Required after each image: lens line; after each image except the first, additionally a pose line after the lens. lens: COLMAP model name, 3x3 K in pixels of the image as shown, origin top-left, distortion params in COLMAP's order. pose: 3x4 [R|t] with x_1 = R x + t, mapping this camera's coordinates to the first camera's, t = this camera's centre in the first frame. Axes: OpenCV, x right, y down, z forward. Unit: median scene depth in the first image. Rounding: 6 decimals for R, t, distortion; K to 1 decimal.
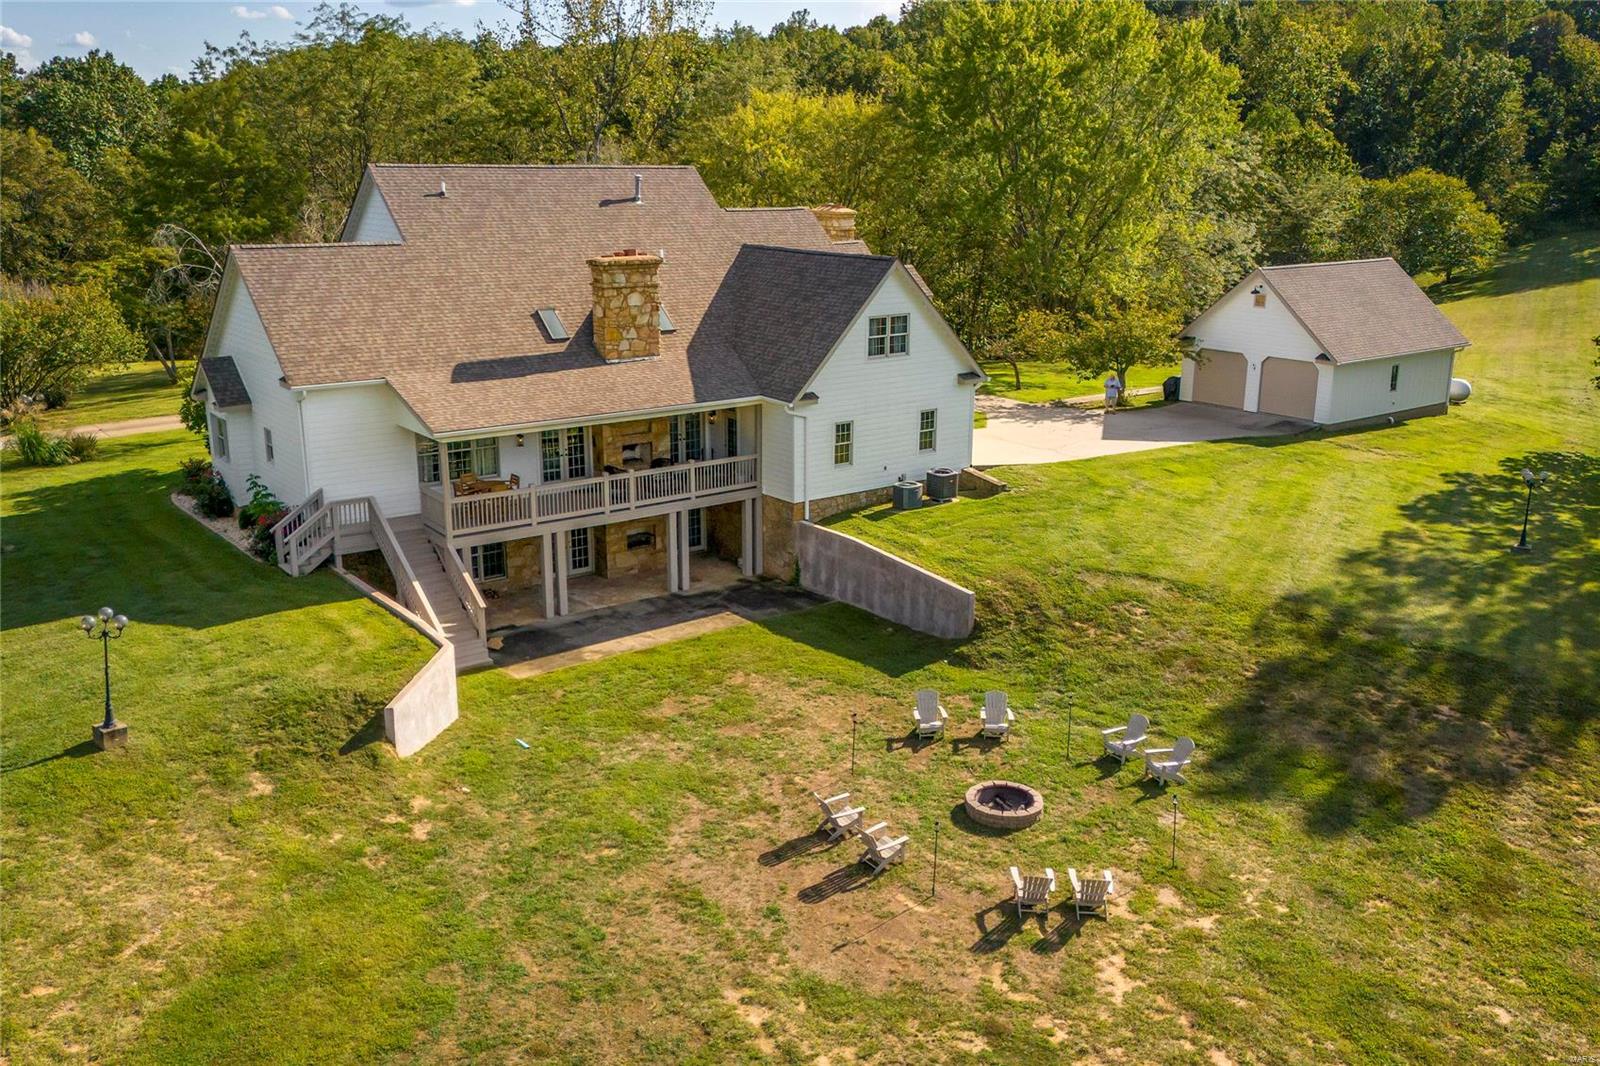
lens RADIAL K [[1364.7, 0, 835.8], [0, 1364.7, 532.0], [0, 0, 1]] dist [0.127667, -0.204535]
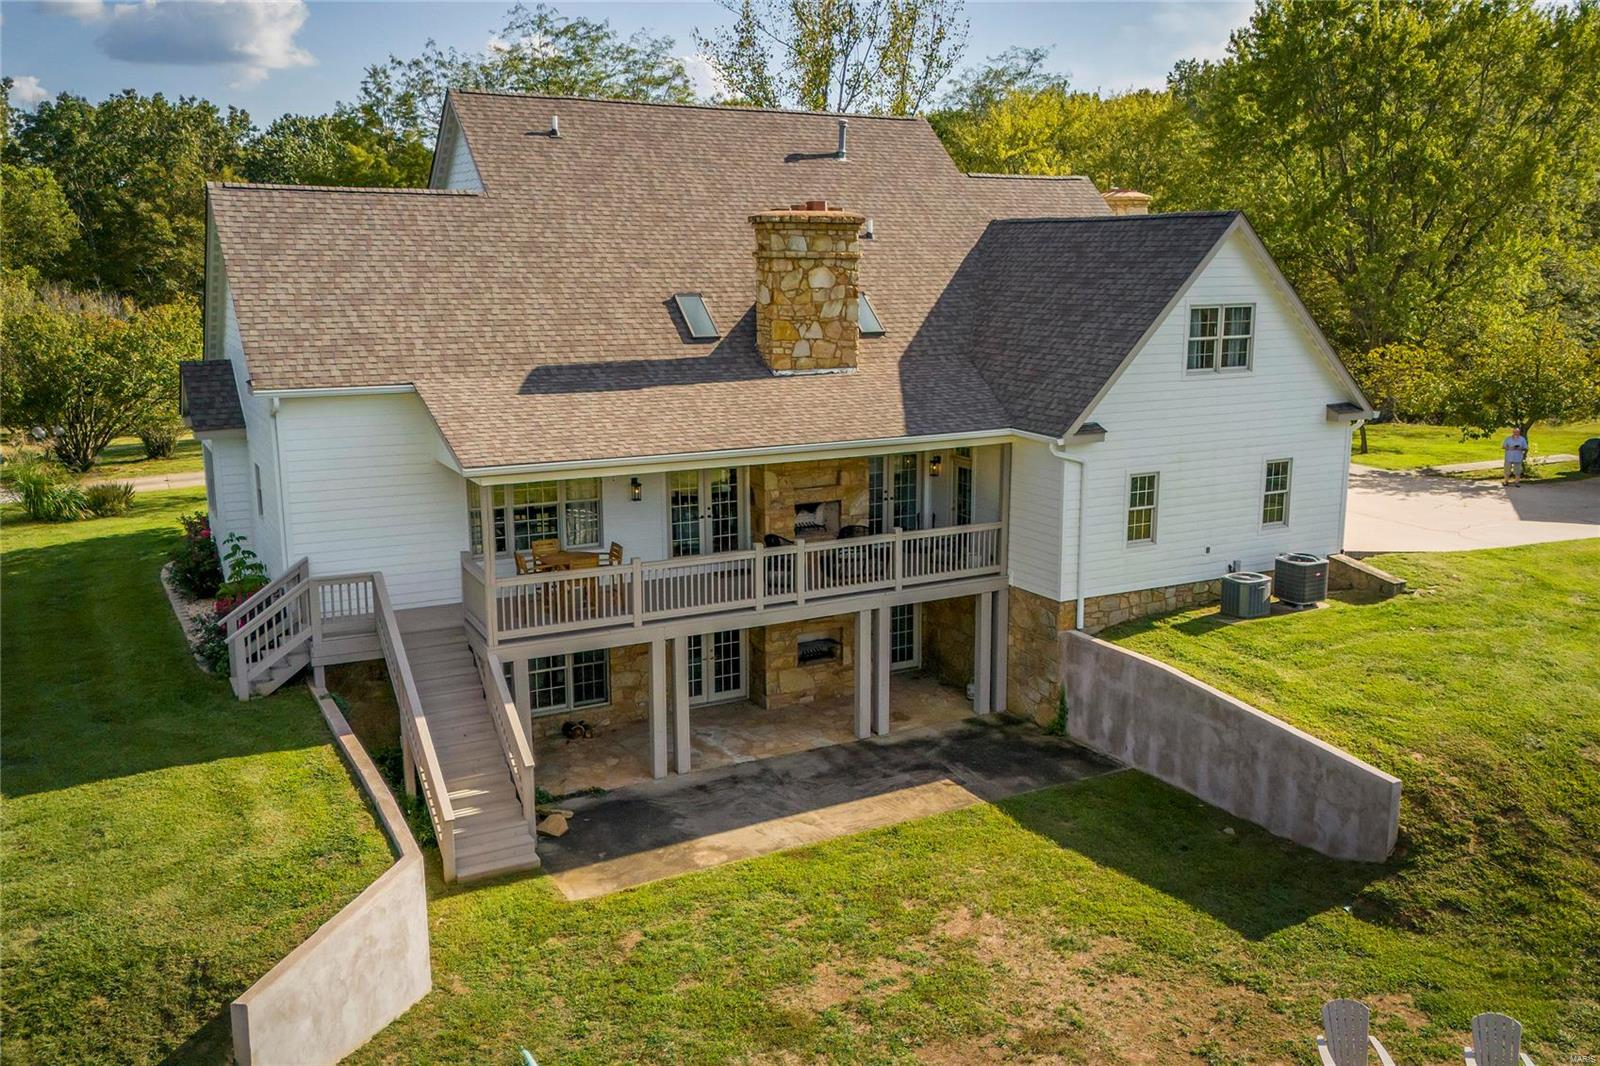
lens RADIAL K [[1366.4, 0, 880.5], [0, 1366.4, 533.8], [0, 0, 1]] dist [0.132398, -0.198342]
pose [[0.989382, 0.024314, -0.143291, -0.023547], [-0.033535, 0.997494, -0.062292, -0.010638], [0.141418, 0.066436, 0.987718, 0.381123]]
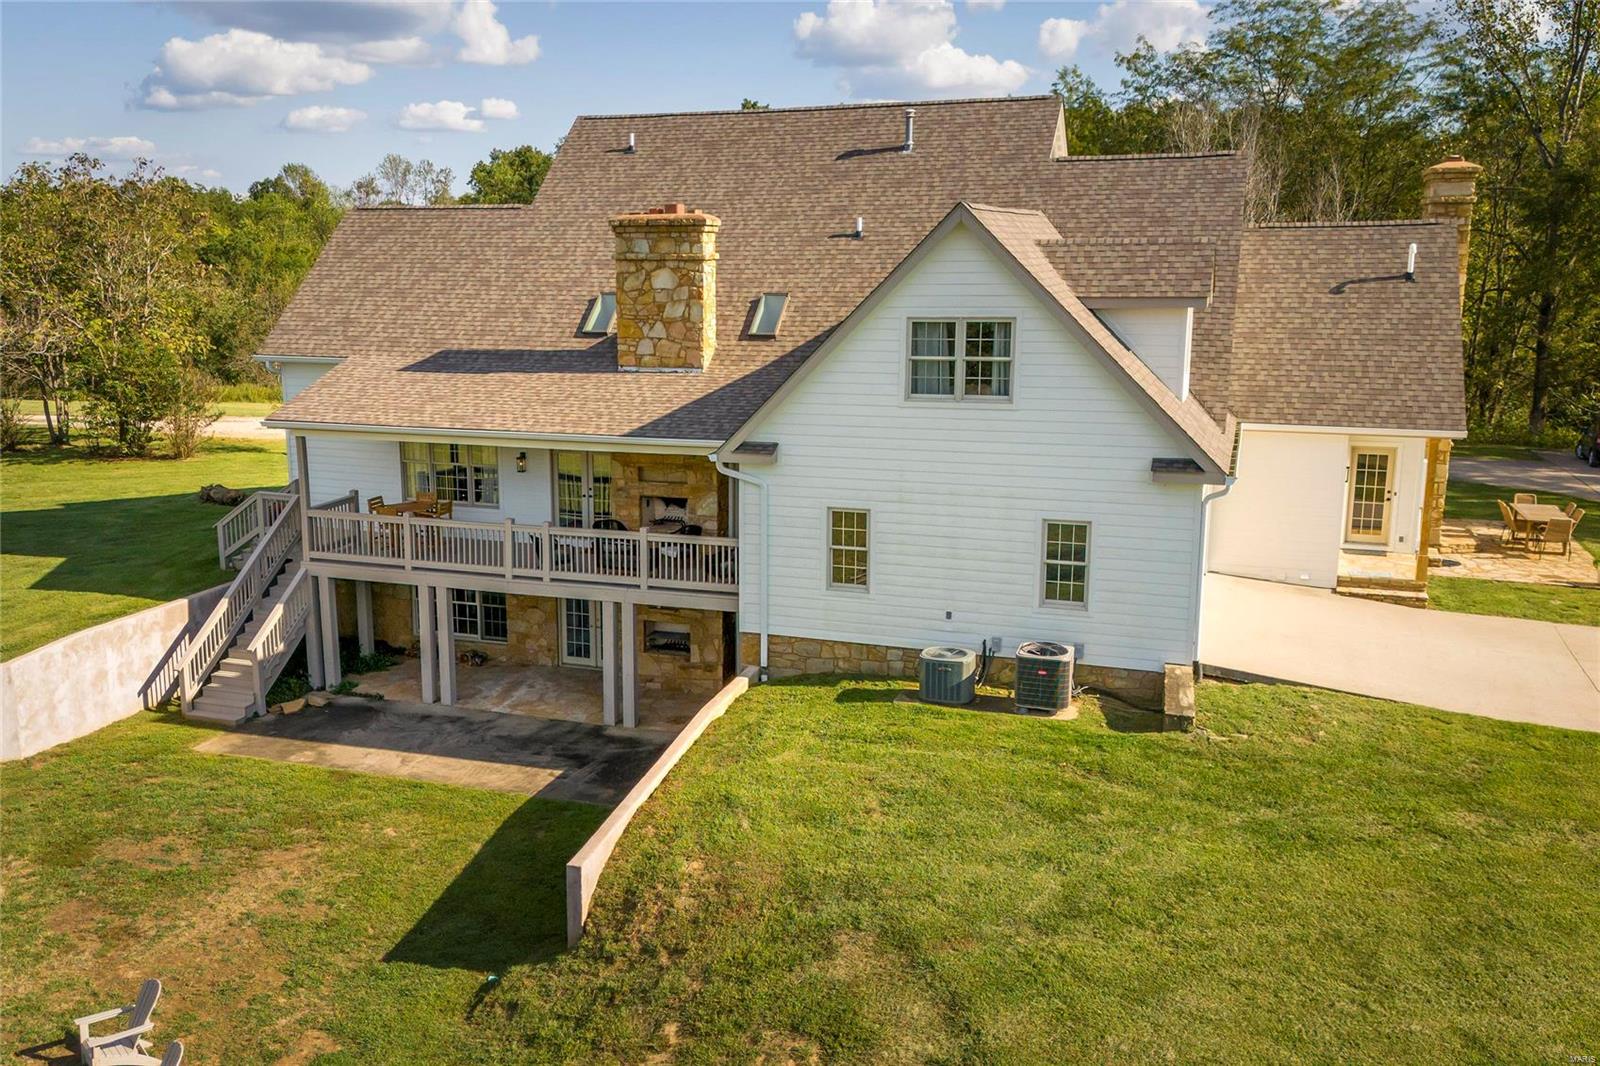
lens RADIAL K [[1412.3, 0, 734.1], [0, 1412.3, 537.1], [0, 0, 1]] dist [0.131748, -0.236777]
pose [[0.518750, 0.161711, -0.839493, 0.472755], [-0.213640, 0.975314, 0.055859, -0.094961], [0.827802, 0.150373, 0.540492, 0.687267]]
